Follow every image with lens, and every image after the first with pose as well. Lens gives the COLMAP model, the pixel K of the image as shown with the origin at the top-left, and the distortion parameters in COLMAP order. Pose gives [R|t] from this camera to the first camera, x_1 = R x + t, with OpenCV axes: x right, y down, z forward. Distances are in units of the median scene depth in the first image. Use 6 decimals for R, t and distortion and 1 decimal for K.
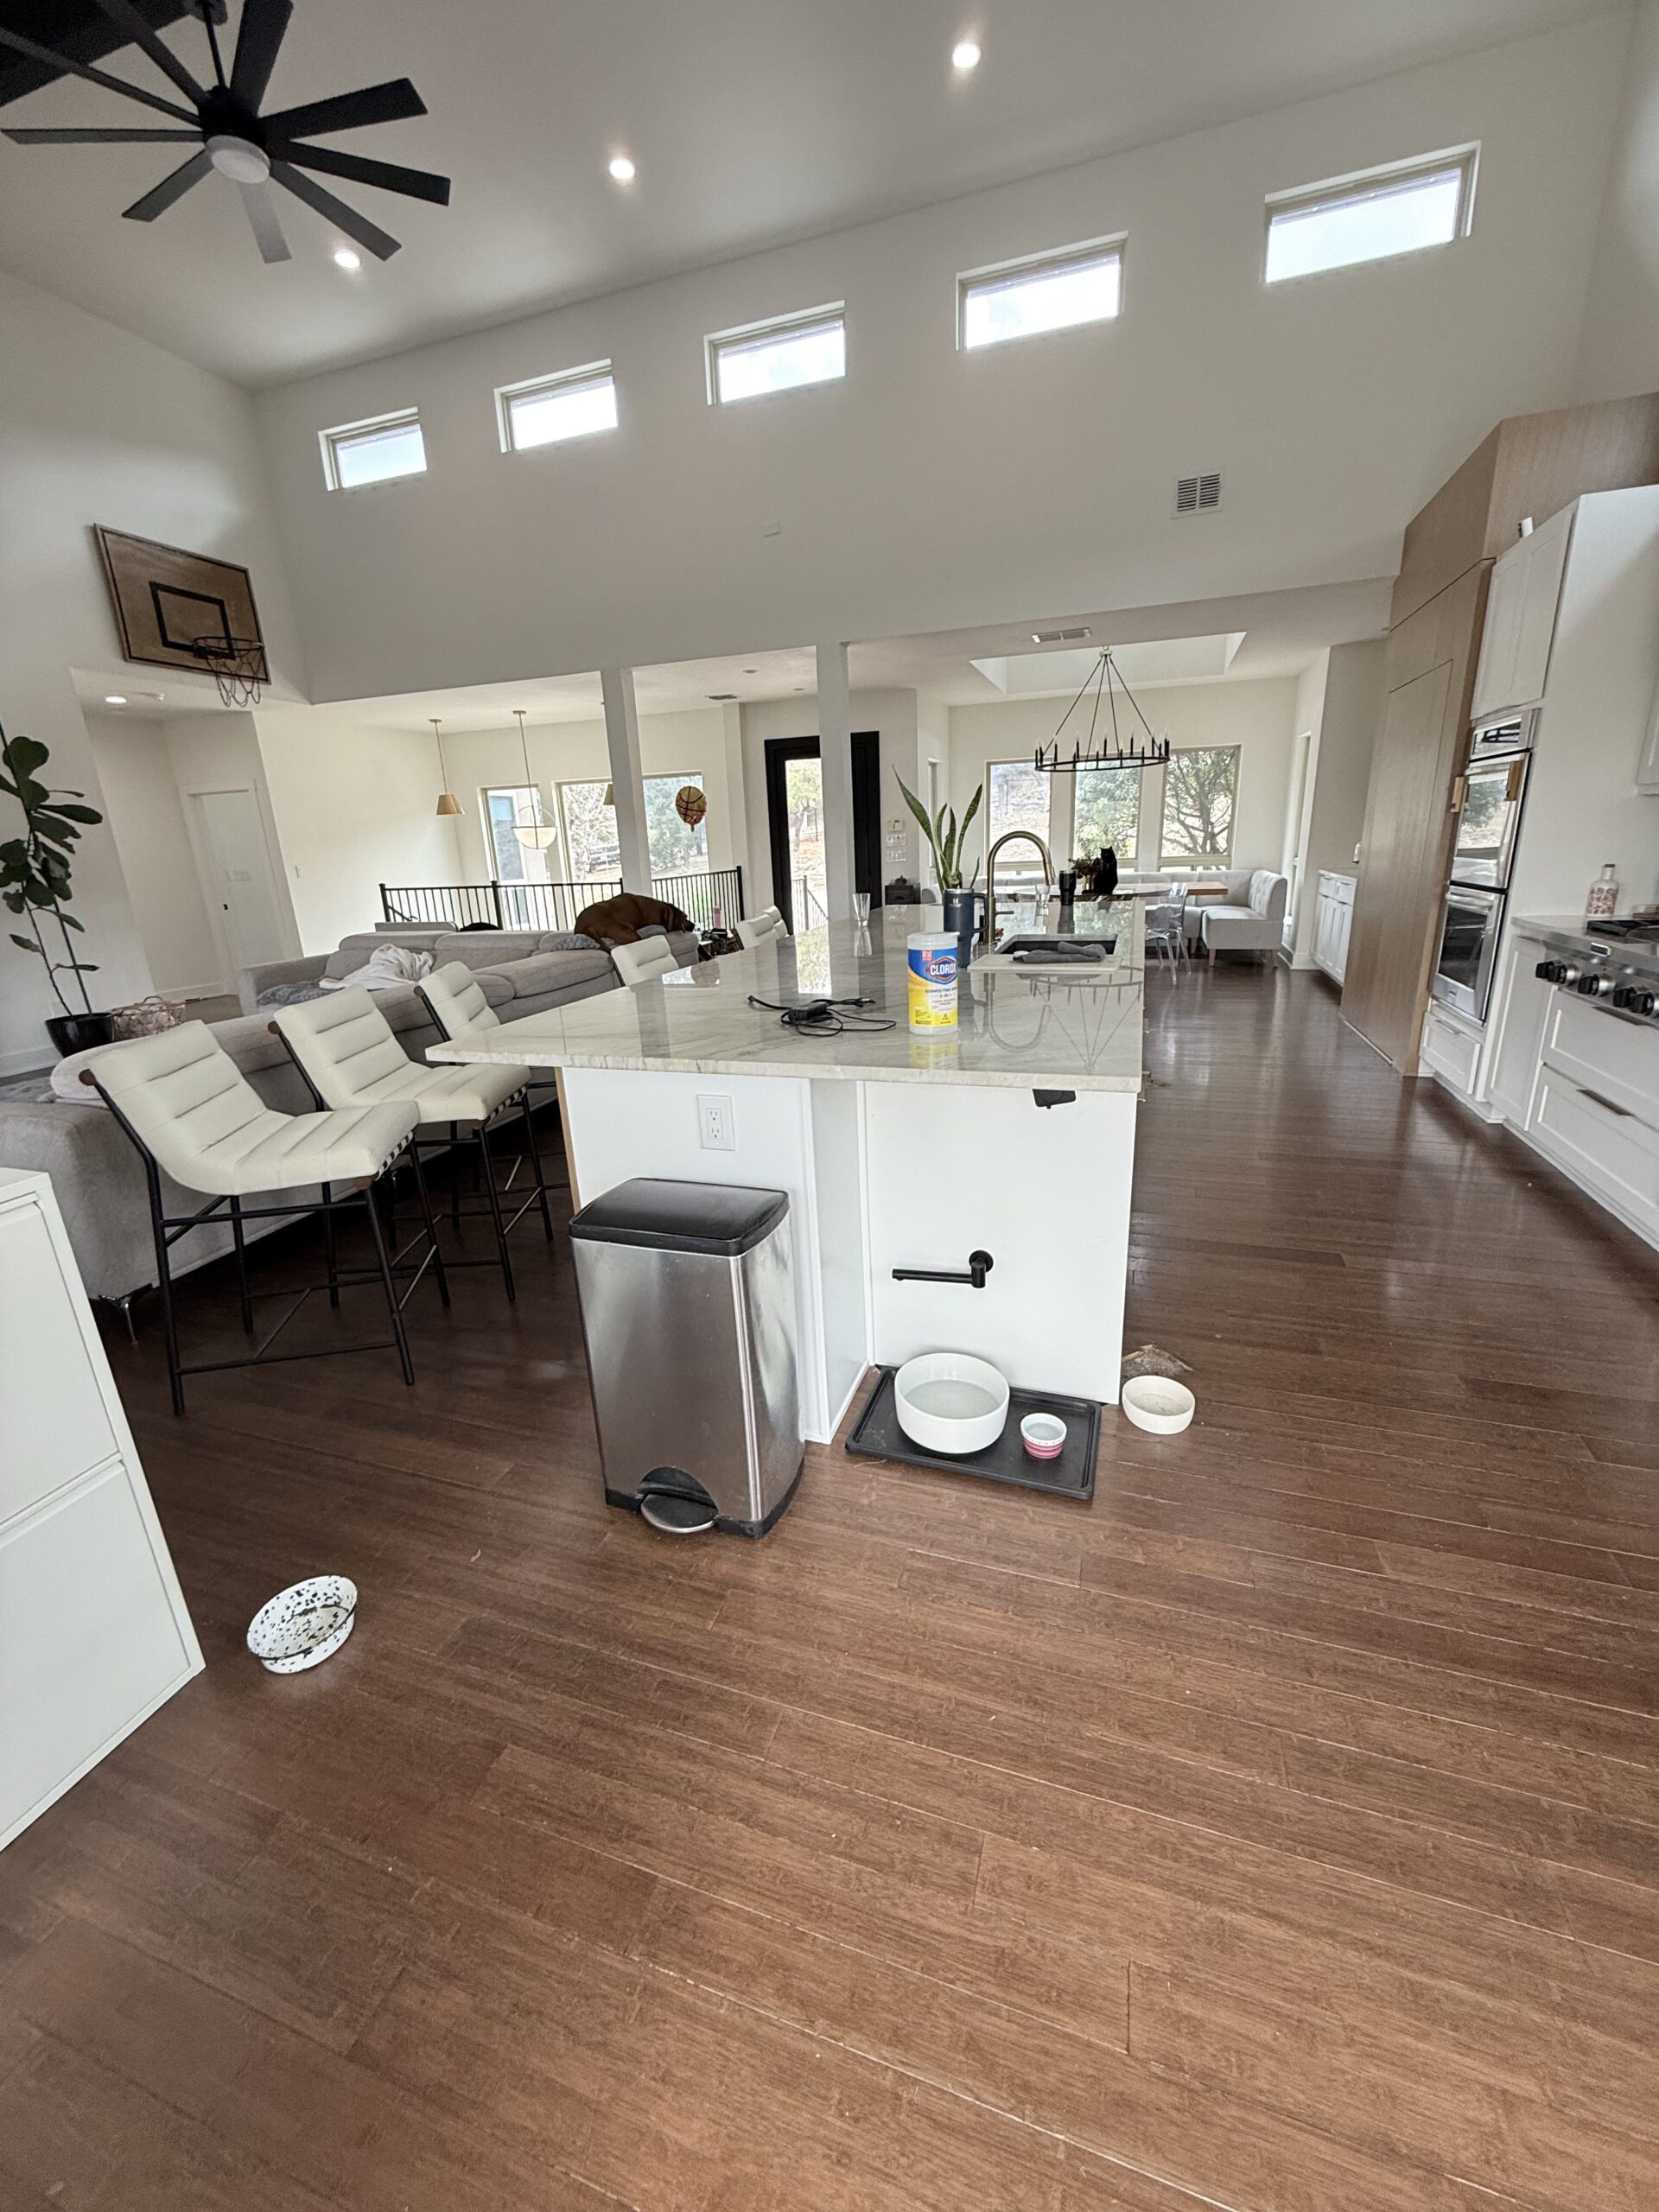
lens RADIAL K [[881.2, 0, 826.7], [0, 881.2, 1101.7], [0, 0, 1]] dist [0.000686, 0.000204]
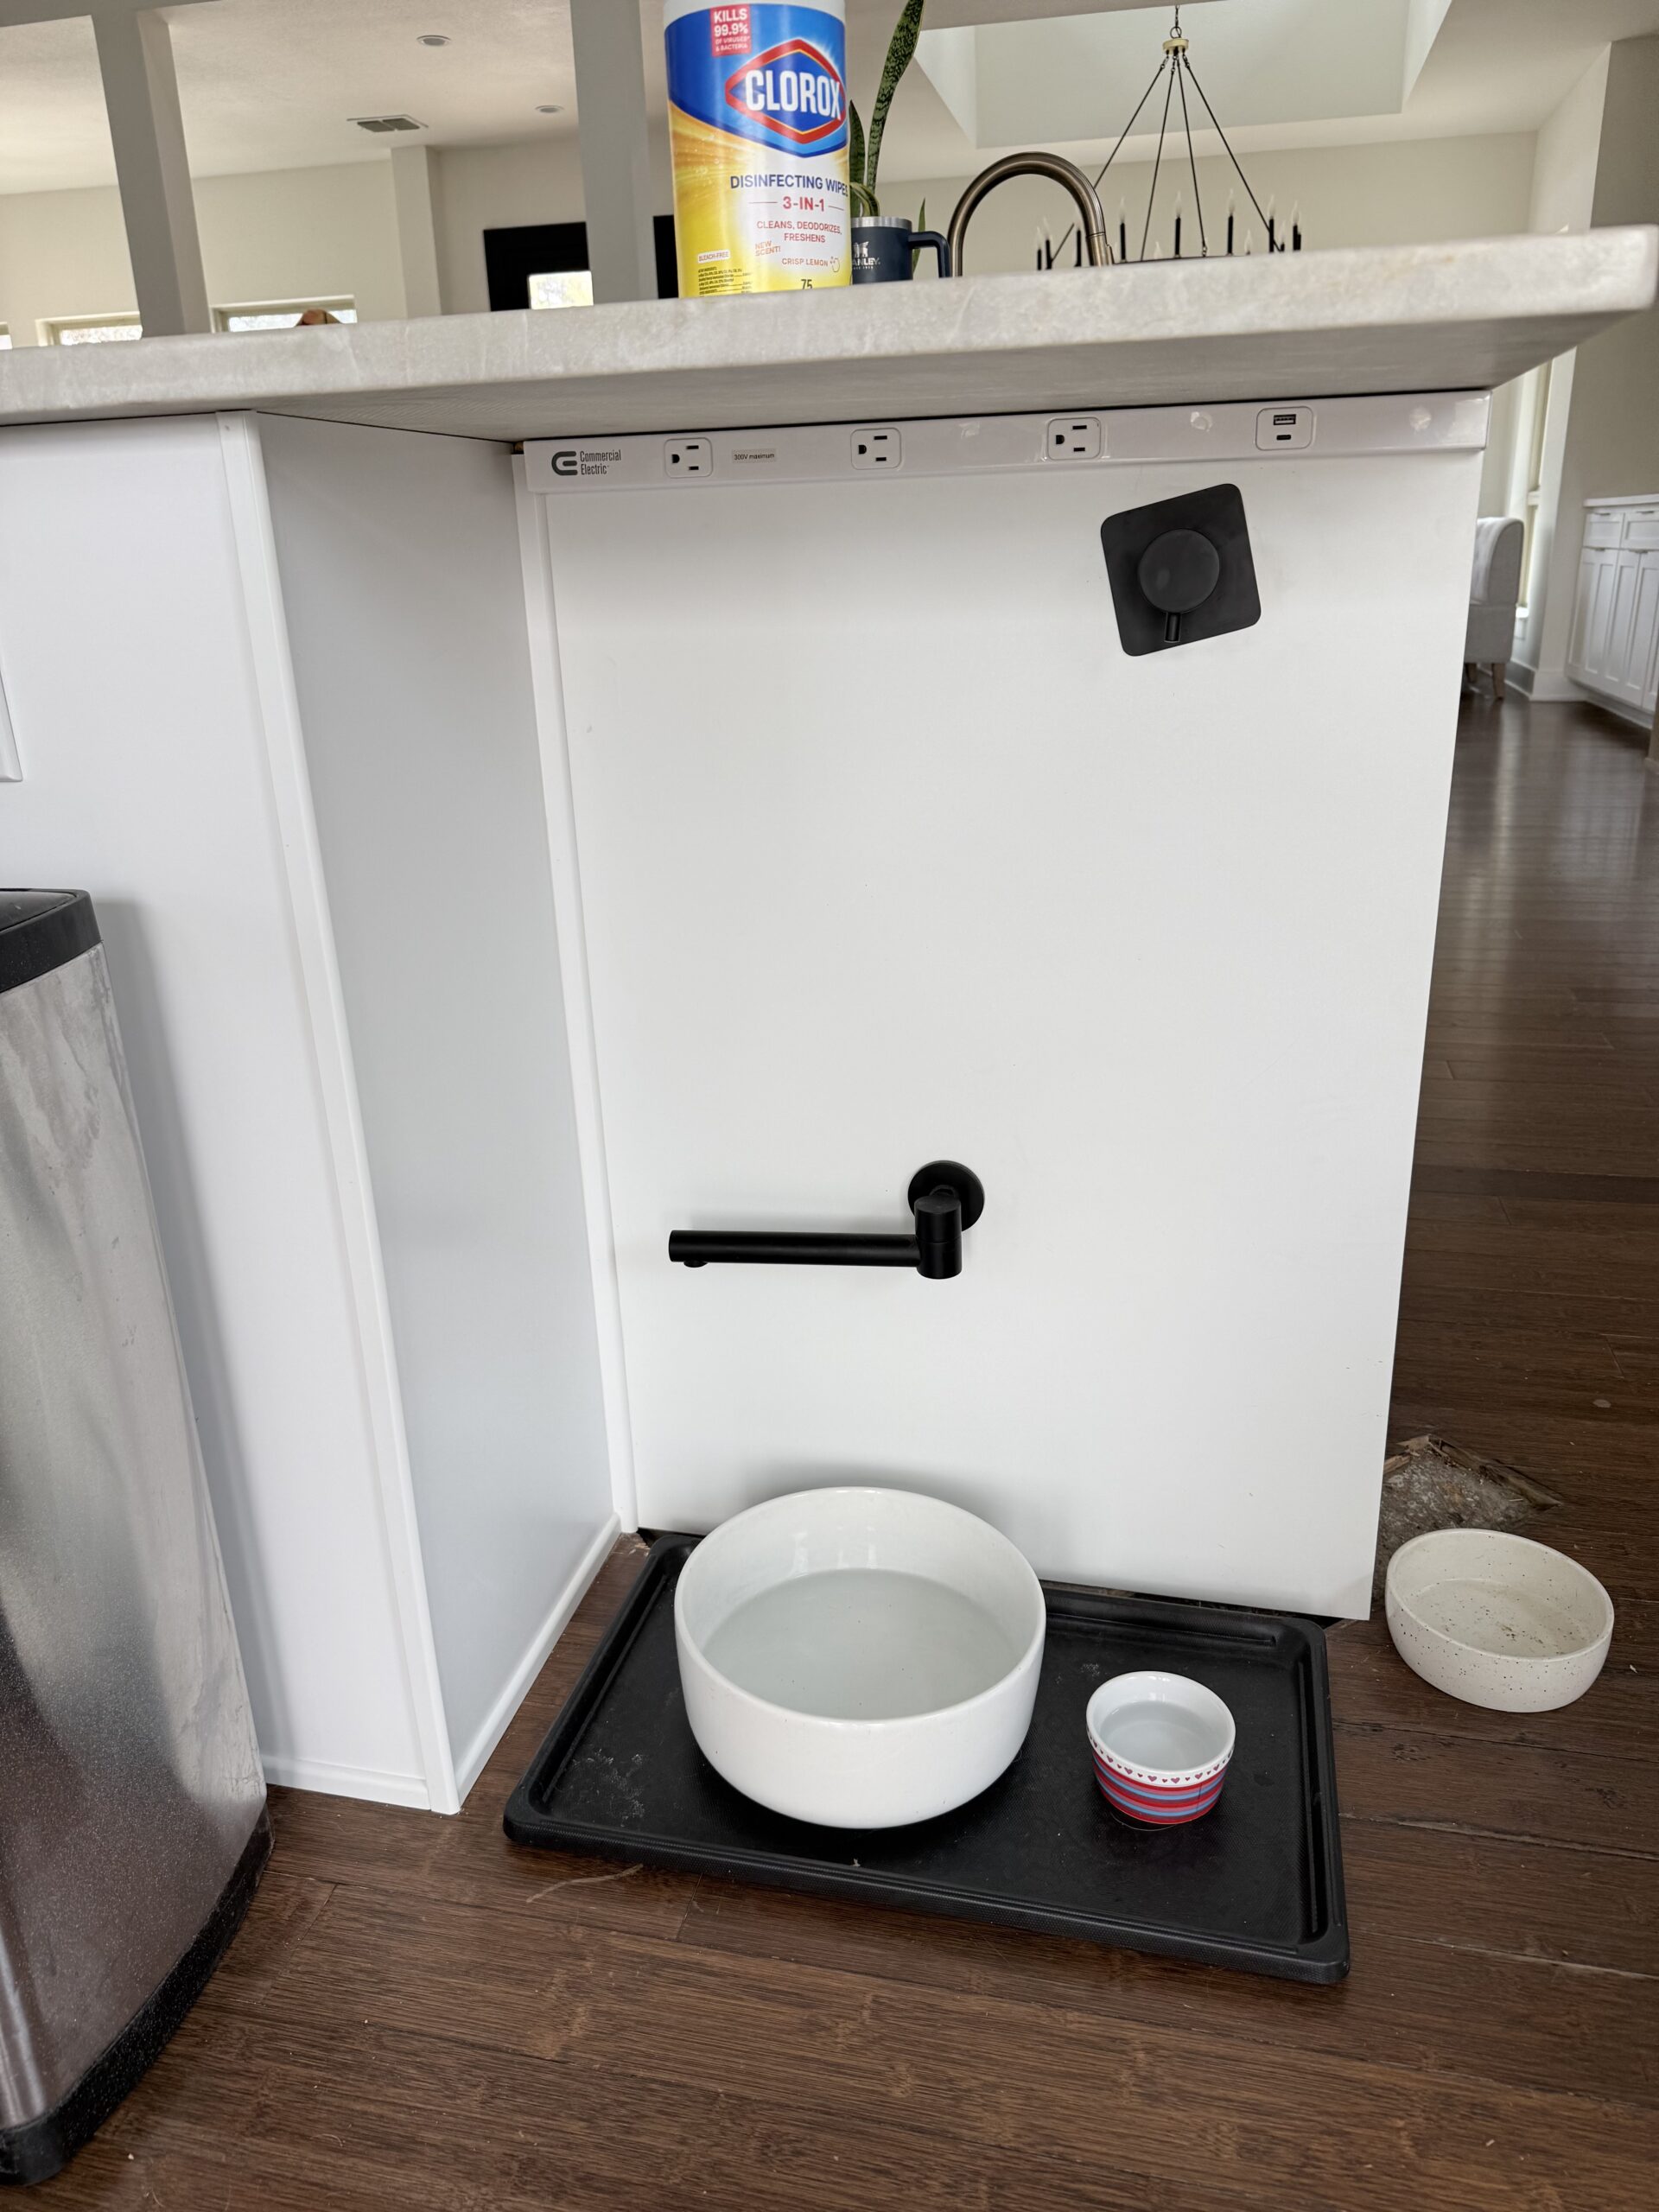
lens RADIAL K [[1562.3, 0, 829.5], [0, 1562.3, 1106.0], [0, 0, 1]] dist [0.095540, -0.150358]
pose [[0.994365, -0.023936, 0.103276, 0.078640], [0.018546, 0.998431, 0.052833, 0.122993], [-0.104379, -0.050620, 0.993249, 0.464940]]
